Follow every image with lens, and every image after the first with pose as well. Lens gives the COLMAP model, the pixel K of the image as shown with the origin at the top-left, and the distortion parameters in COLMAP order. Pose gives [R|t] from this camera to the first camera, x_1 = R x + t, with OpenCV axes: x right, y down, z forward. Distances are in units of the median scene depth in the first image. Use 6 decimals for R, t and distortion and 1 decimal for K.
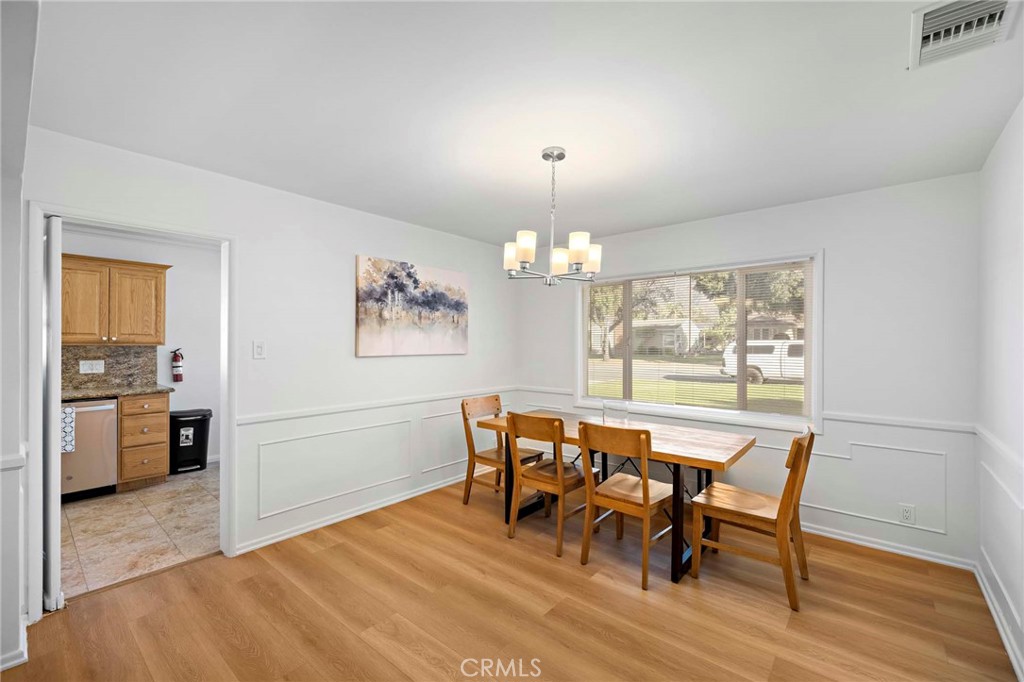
lens RADIAL K [[432.7, 0, 498.6], [0, 432.7, 341.7], [0, 0, 1]] dist [-0.003072, 0.000387]
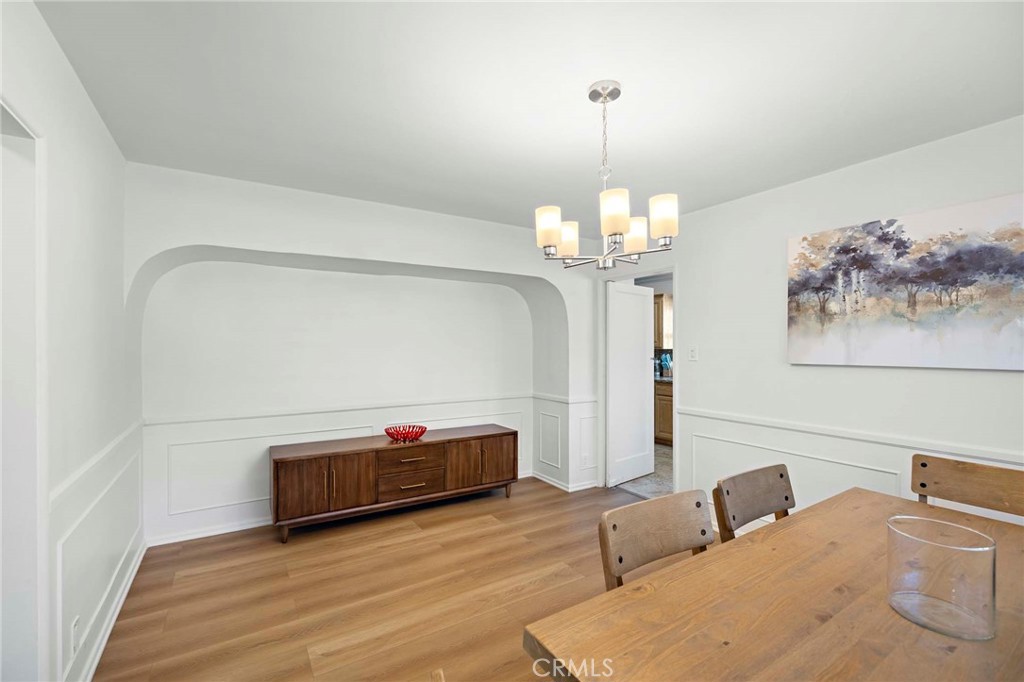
lens RADIAL K [[432.7, 0, 498.6], [0, 432.7, 341.7], [0, 0, 1]] dist [-0.003072, 0.000387]
pose [[-0.308239, -0.015842, -0.951177, 0.578233], [-0.001307, 0.999867, -0.016229, 0.006224], [0.951308, -0.003759, -0.308219, 0.687948]]
